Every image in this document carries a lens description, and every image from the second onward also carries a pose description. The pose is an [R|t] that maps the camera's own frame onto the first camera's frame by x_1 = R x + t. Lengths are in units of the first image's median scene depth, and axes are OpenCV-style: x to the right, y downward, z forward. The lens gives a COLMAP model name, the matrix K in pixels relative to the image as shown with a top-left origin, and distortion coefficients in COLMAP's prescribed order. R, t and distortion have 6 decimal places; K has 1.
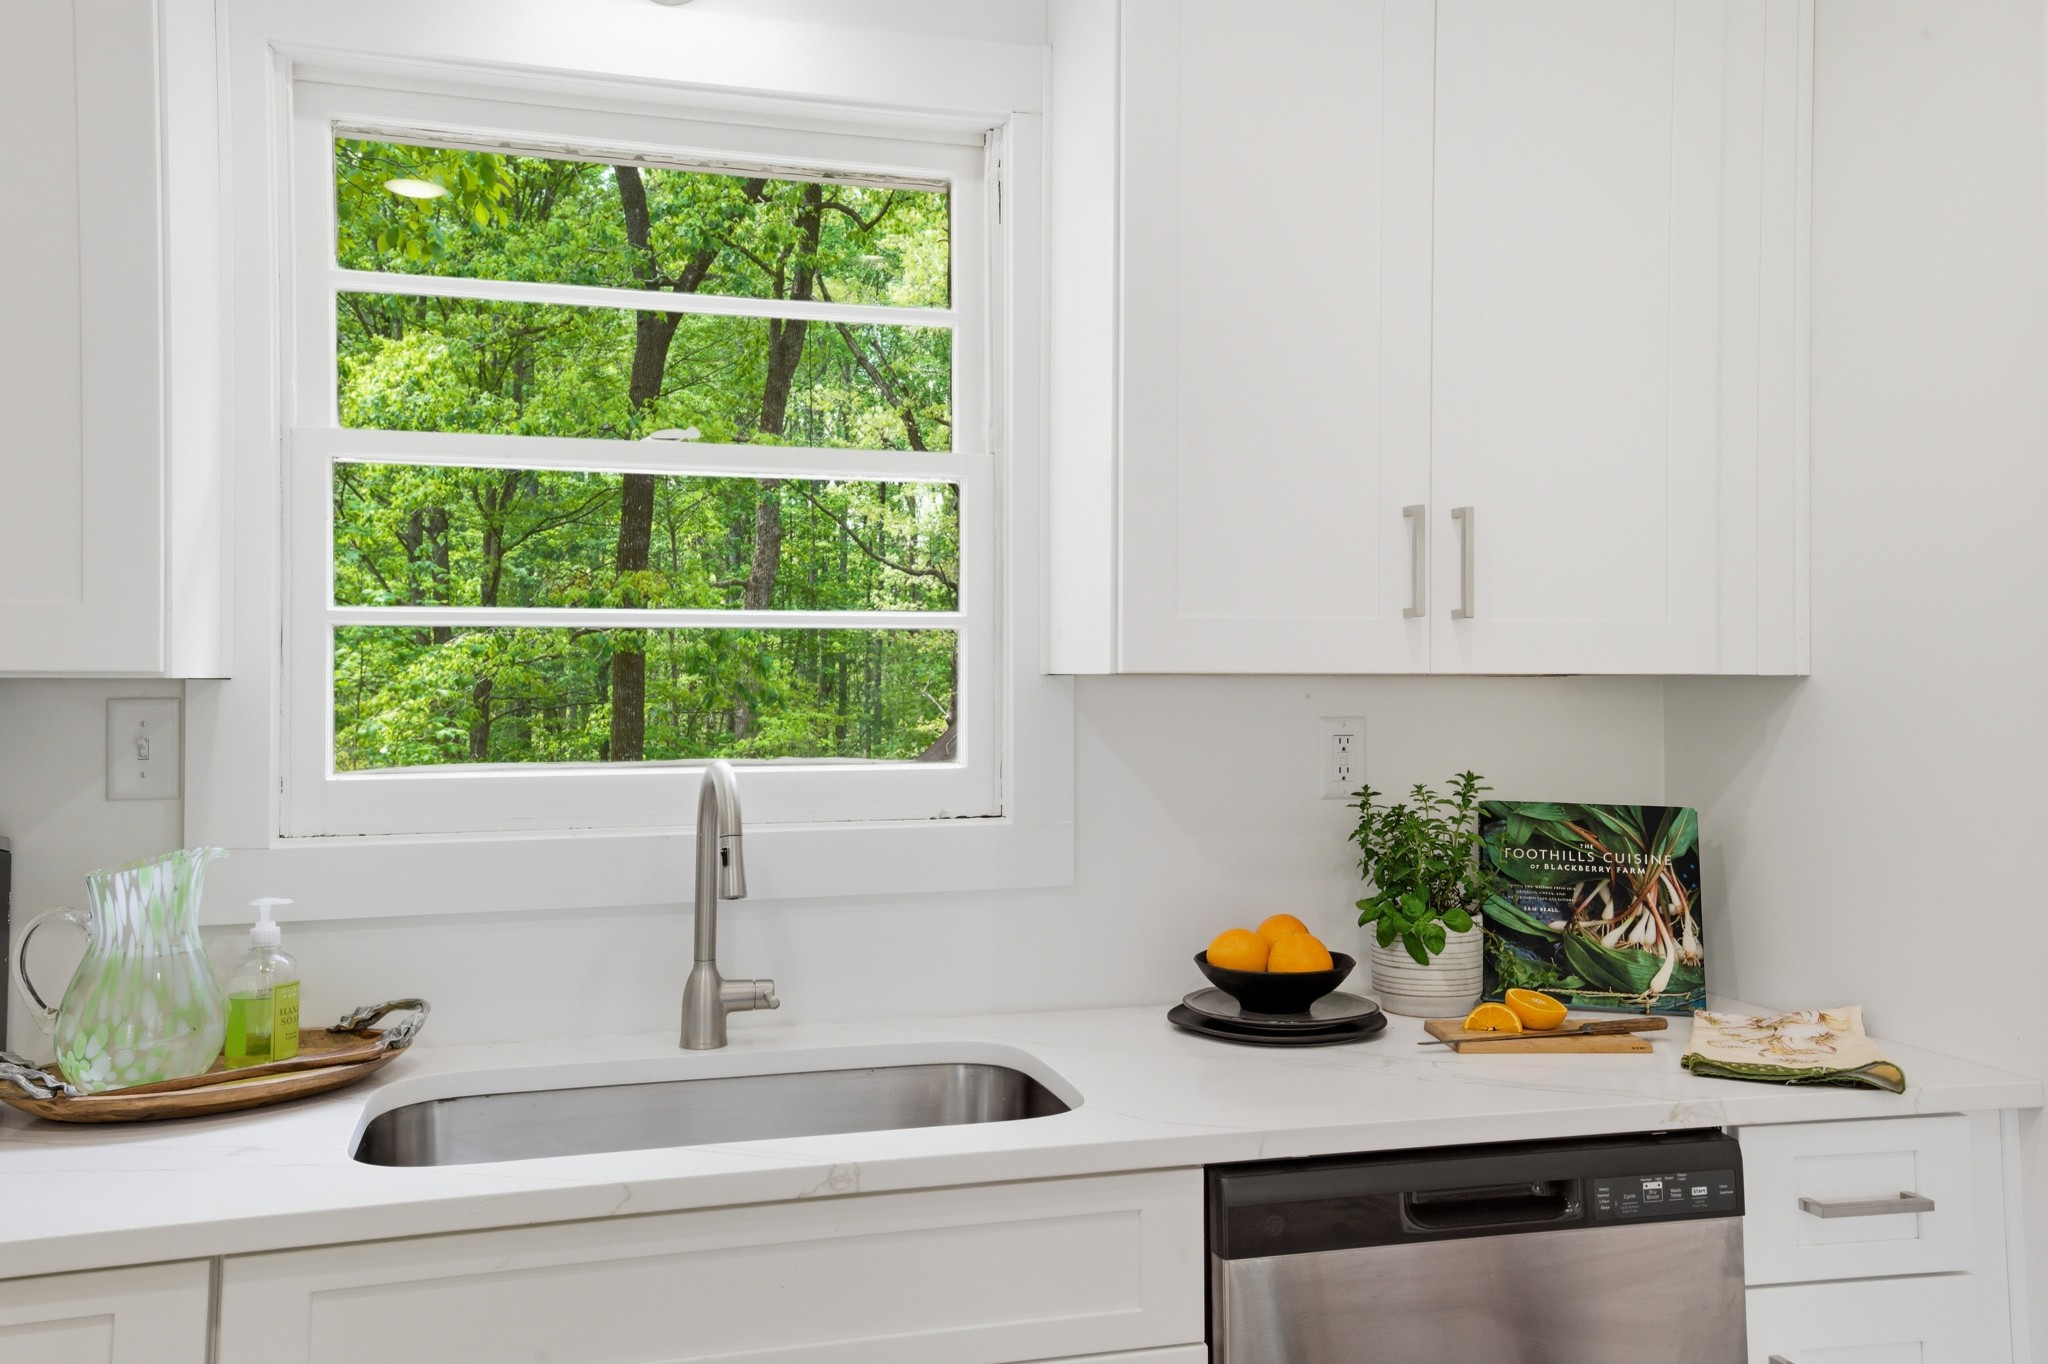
lens RADIAL K [[1680.0, 0, 1053.8], [0, 1680.0, 655.2], [0, 0, 1]] dist [0.046850, -0.009551]
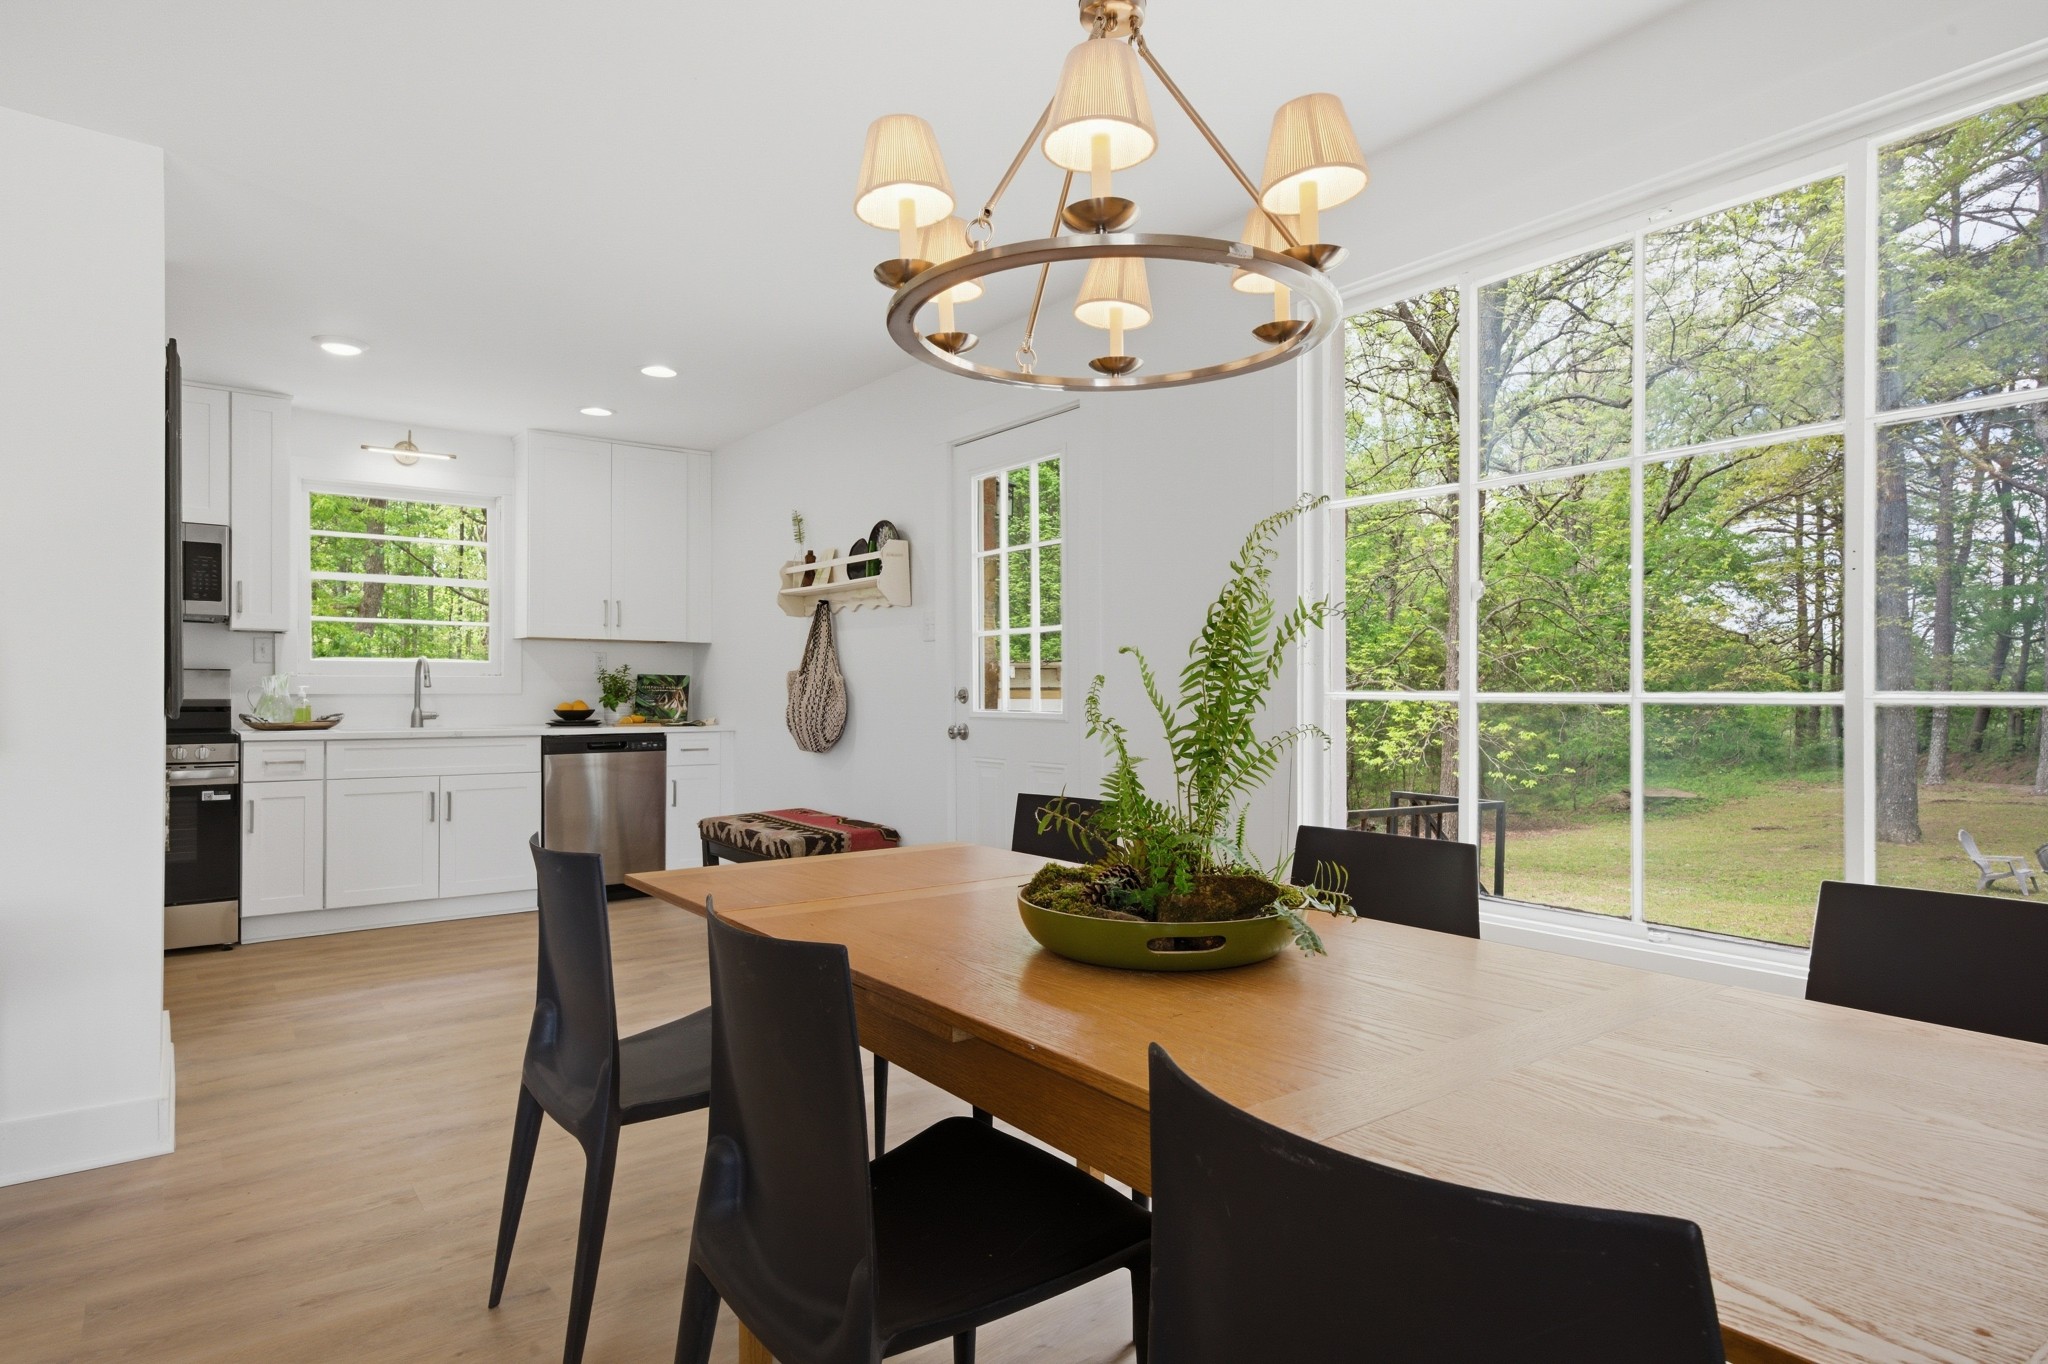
lens RADIAL K [[1090.9, 0, 1024.0], [0, 1090.9, 682.0], [0, 0, 1]] dist [0.006230, -0.000049]
pose [[0.929388, 0.005759, 0.369059, 0.165160], [-0.010279, 0.999894, 0.010282, 0.074768], [-0.368961, -0.013349, 0.929349, -1.836656]]
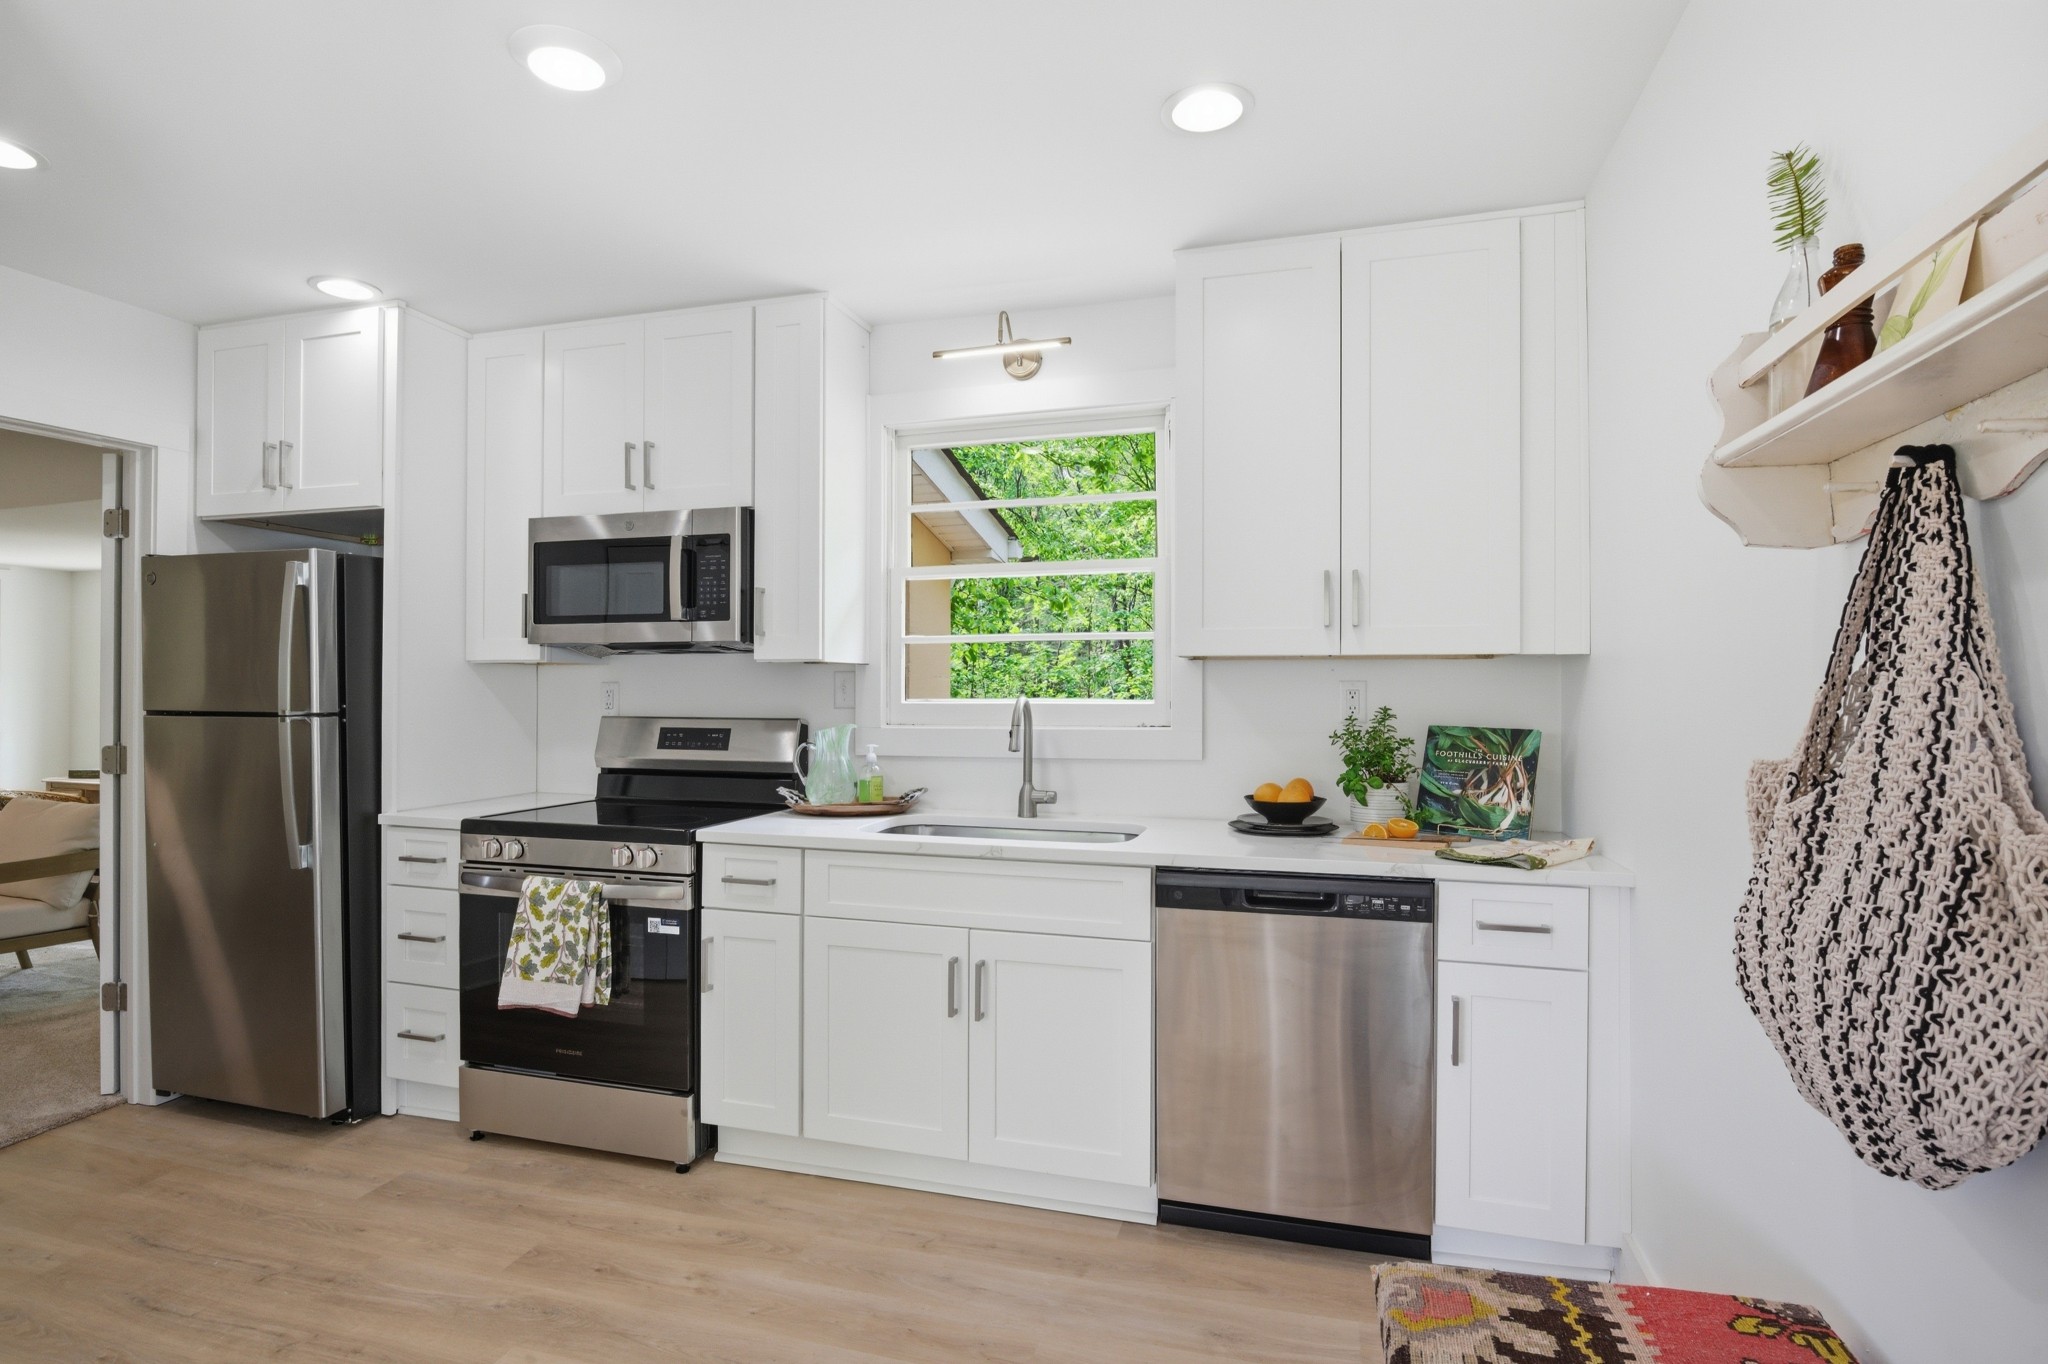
lens RADIAL K [[1007.7, 0, 1024.0], [0, 1007.7, 682.0], [0, 0, 1]] dist [-0.000342, -0.000414]
pose [[0.847517, -0.003768, -0.530755, 0.505724], [0.006717, 0.999971, 0.003627, 0.034103], [0.530726, -0.006639, 0.847517, -0.194026]]
